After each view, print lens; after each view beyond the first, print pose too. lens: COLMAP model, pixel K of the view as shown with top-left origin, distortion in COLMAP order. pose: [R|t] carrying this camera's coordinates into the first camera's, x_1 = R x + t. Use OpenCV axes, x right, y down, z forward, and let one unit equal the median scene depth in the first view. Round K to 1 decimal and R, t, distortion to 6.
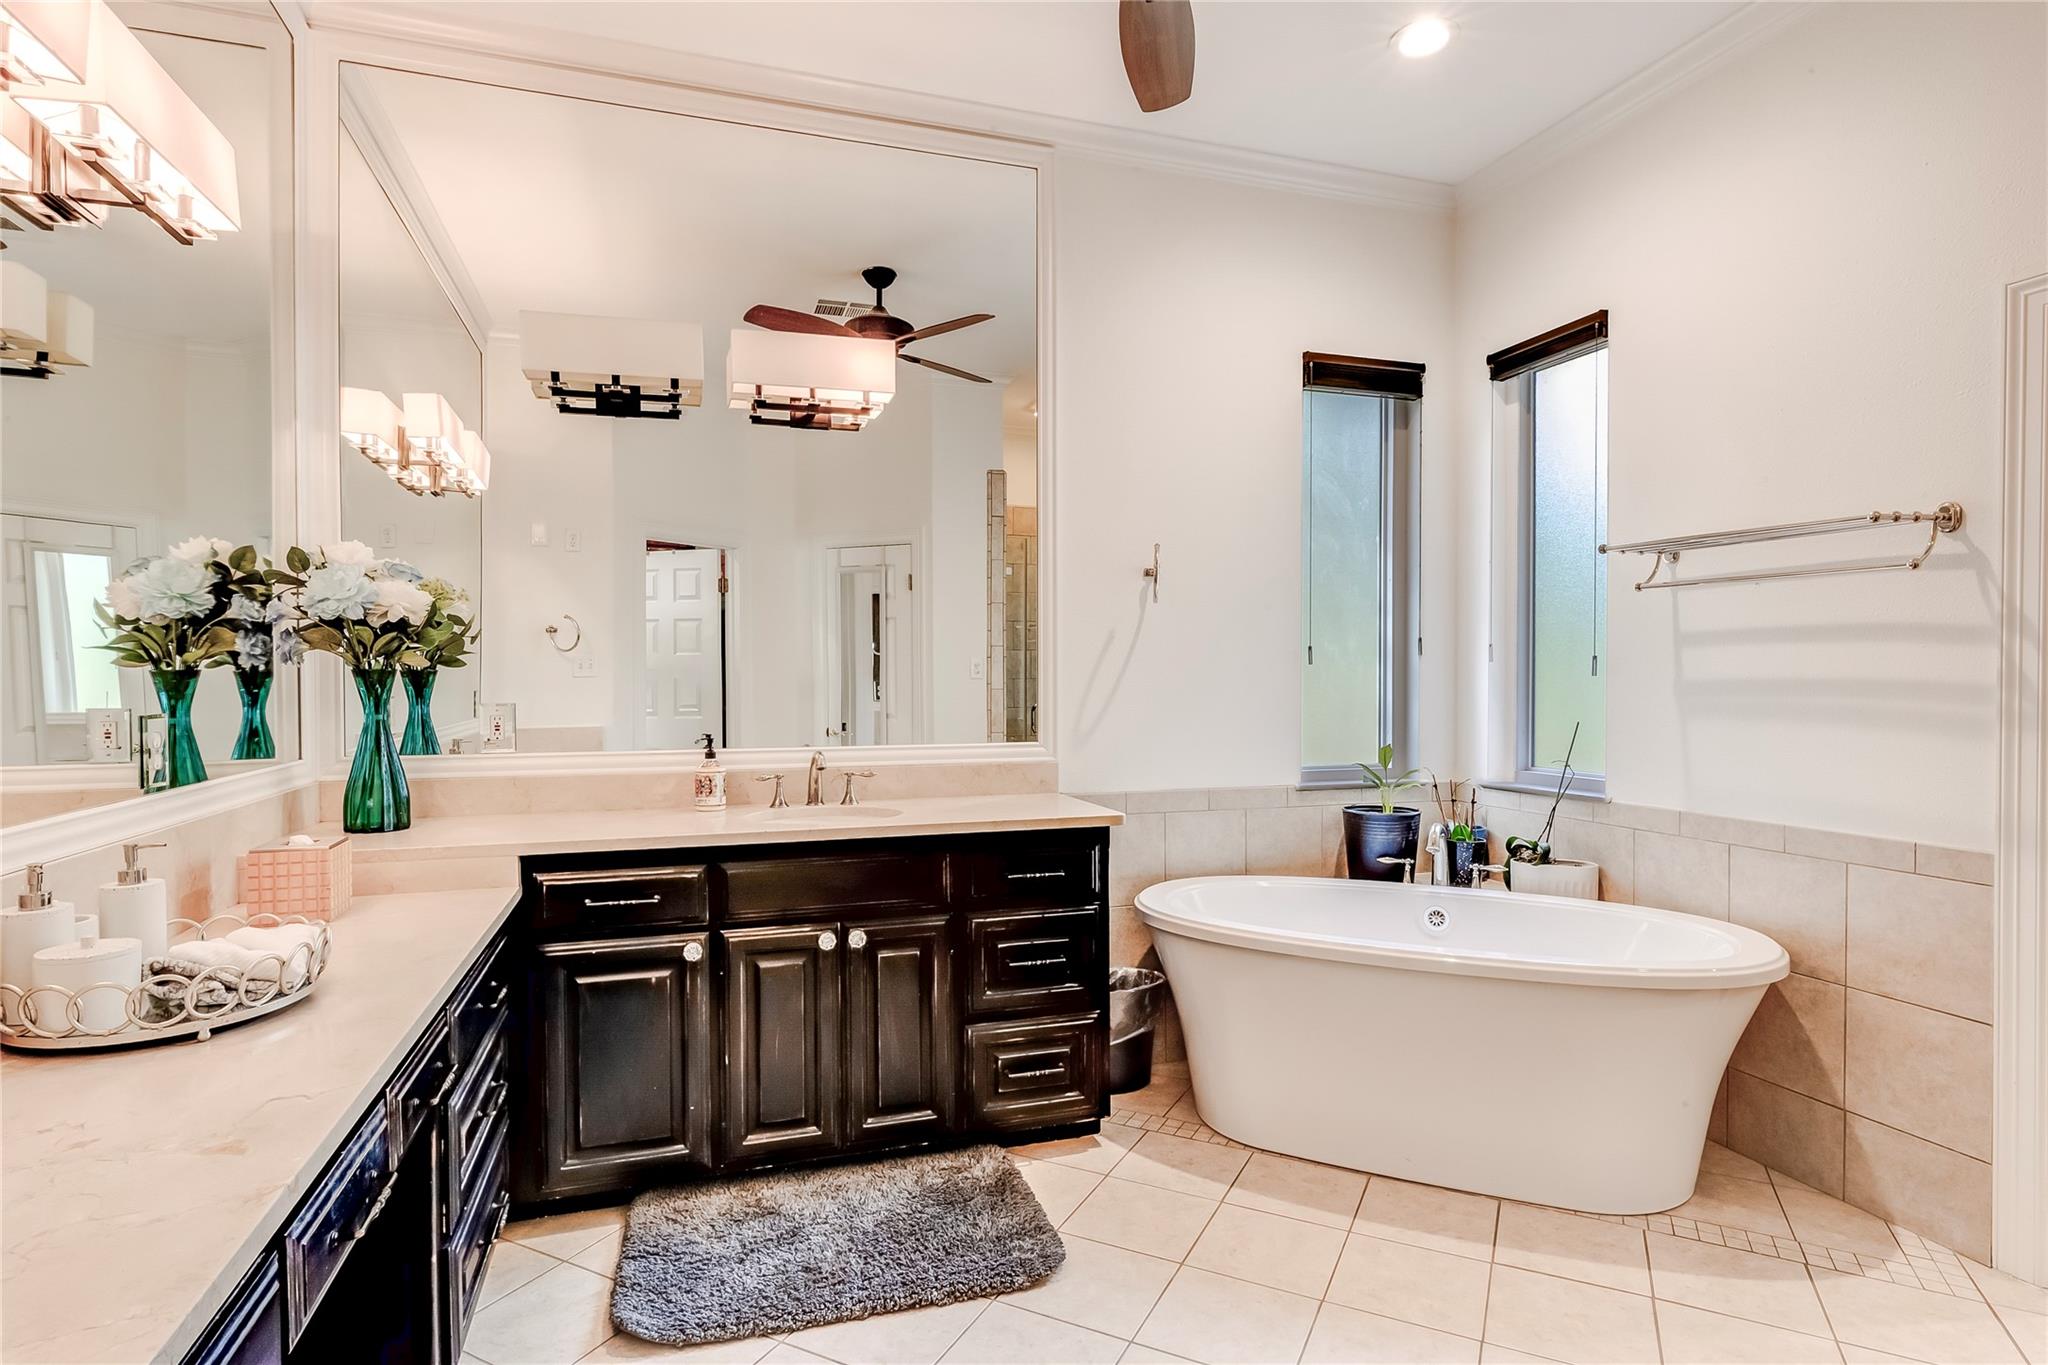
lens RADIAL K [[1043.5, 0, 1024.0], [0, 1043.5, 682.5], [0, 0, 1]] dist [-0.001941, -0.000123]
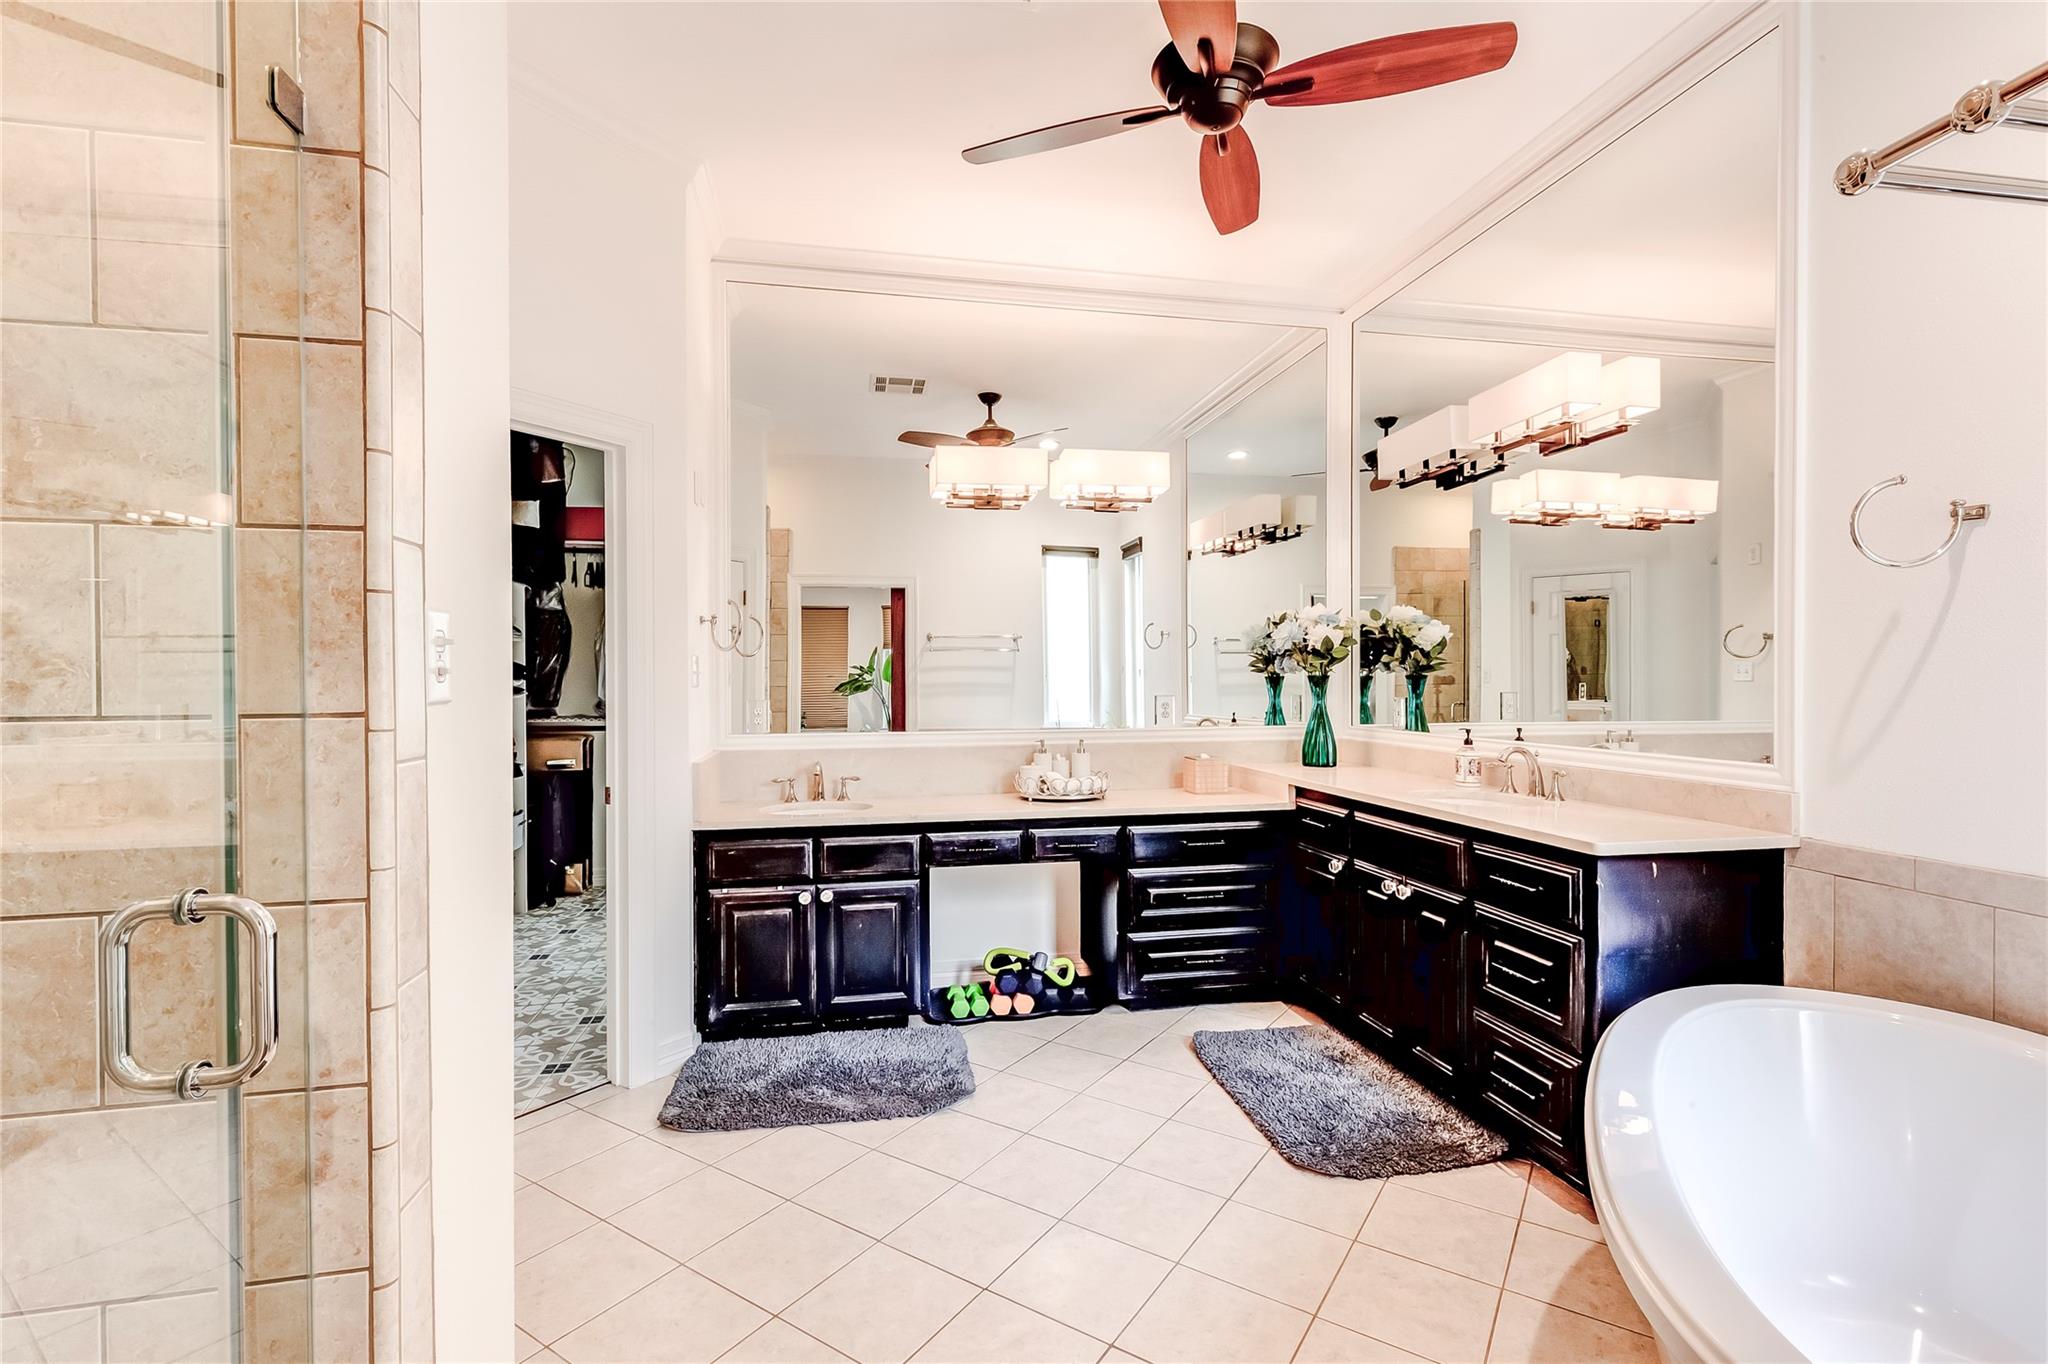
lens RADIAL K [[930.5, 0, 1028.4], [0, 930.5, 686.9], [0, 0, 1]] dist [0.001886, 0.000912]
pose [[-0.119244, 0.008977, -0.992824, 0.998210], [-0.012195, 0.999870, 0.010506, -0.001518], [0.992790, 0.013361, -0.119119, 0.699217]]
